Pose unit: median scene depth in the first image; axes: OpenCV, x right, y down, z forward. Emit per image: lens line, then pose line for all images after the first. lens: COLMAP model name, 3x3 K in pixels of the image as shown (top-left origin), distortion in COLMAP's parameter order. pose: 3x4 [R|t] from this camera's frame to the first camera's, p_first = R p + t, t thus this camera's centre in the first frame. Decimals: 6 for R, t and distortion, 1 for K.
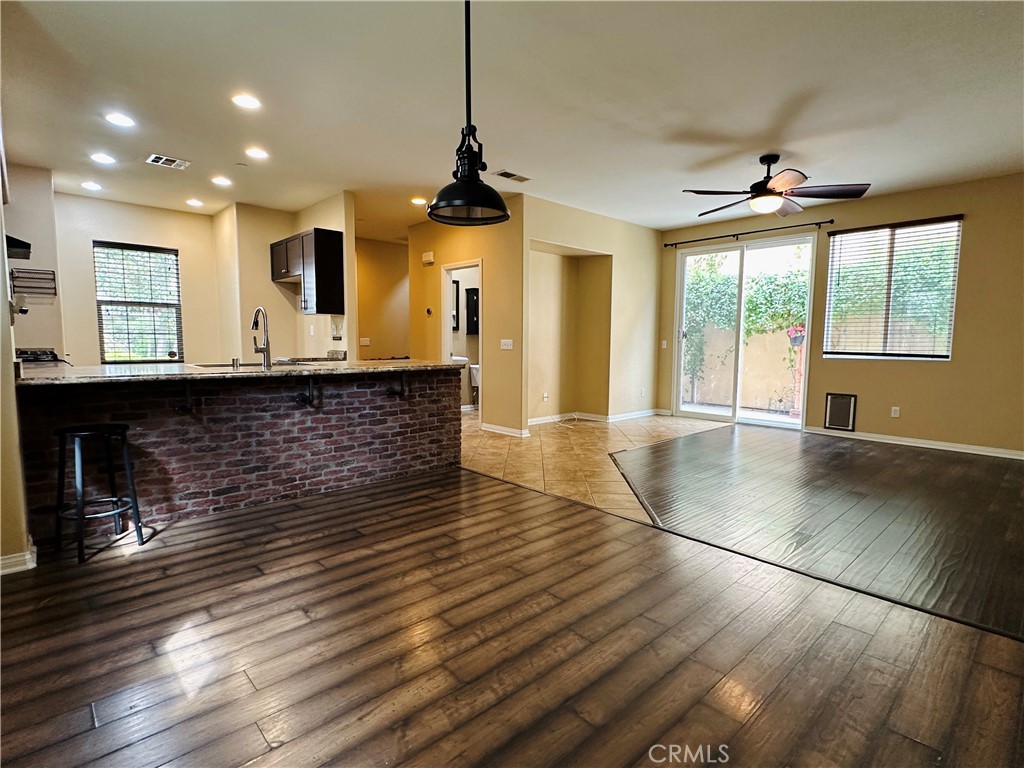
lens RADIAL K [[518.5, 0, 514.3], [0, 518.5, 389.0], [0, 0, 1]] dist [-0.004159, -0.000455]
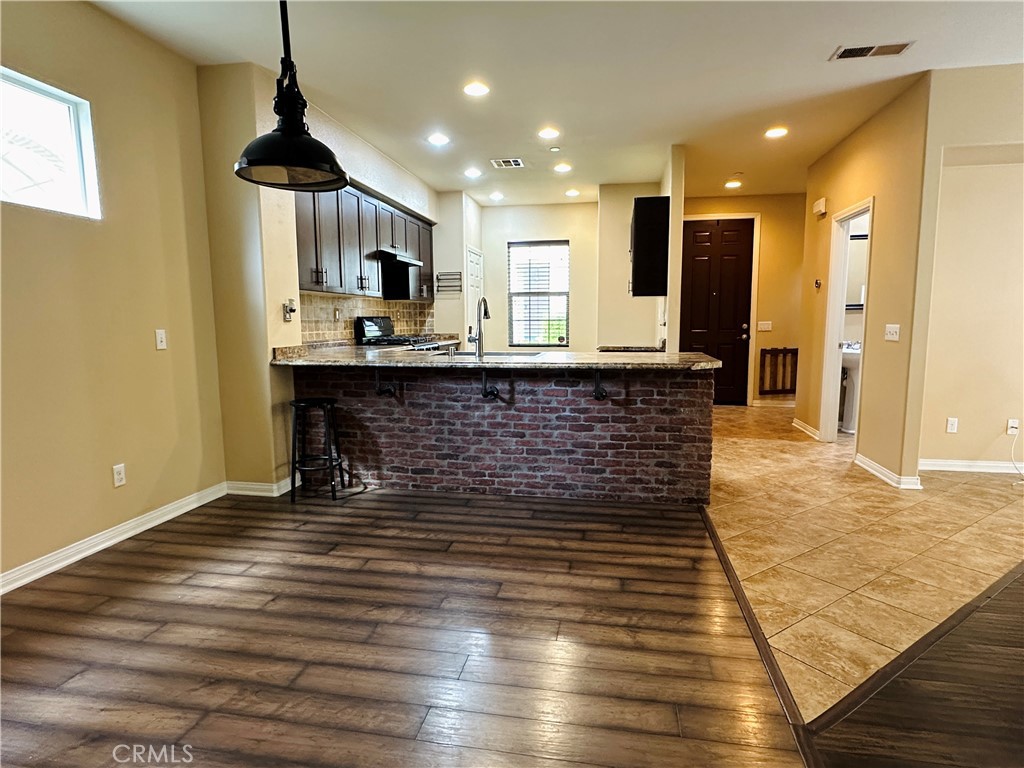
lens RADIAL K [[565.0, 0, 511.1], [0, 565.0, 385.5], [0, 0, 1]] dist [-0.001617, 0.000782]
pose [[0.589946, 0.081707, -0.803298, 0.426057], [-0.064985, 0.996444, 0.053628, -0.048986], [0.804823, 0.020565, 0.593158, 0.402277]]
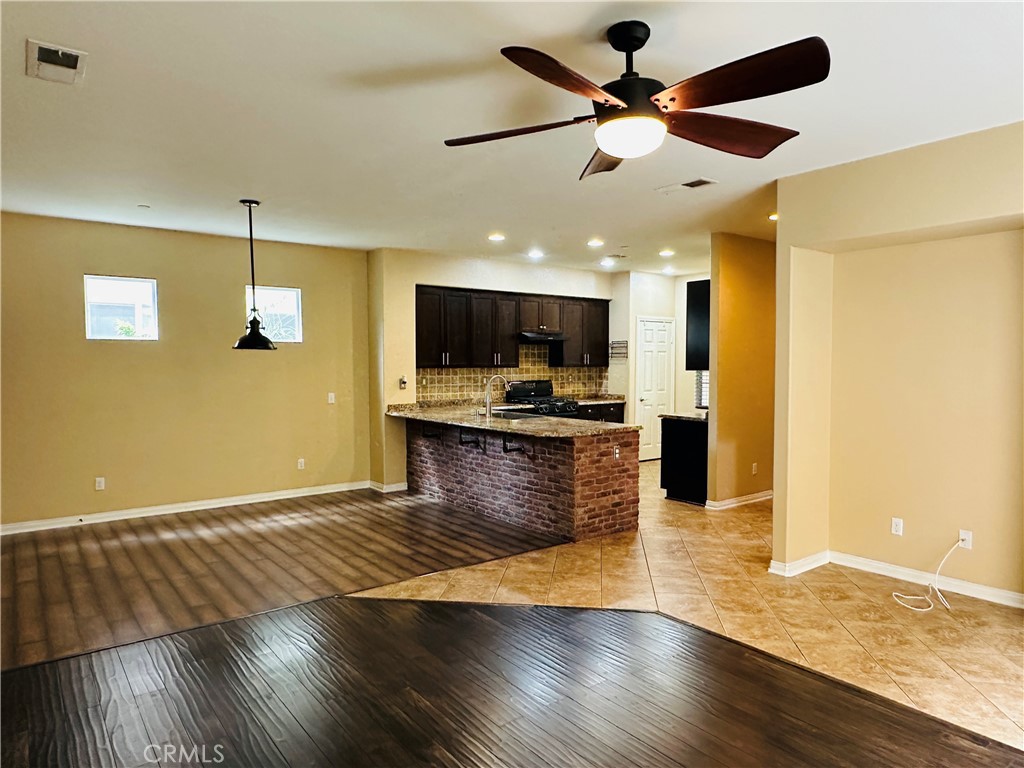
lens RADIAL K [[656.4, 0, 511.6], [0, 656.4, 385.4], [0, 0, 1]] dist [0.003452, 0.000620]
pose [[-0.101750, 0.029738, -0.994365, 1.305665], [-0.092792, 0.994912, 0.039249, -0.205844], [0.990473, 0.096263, -0.098473, 1.215884]]
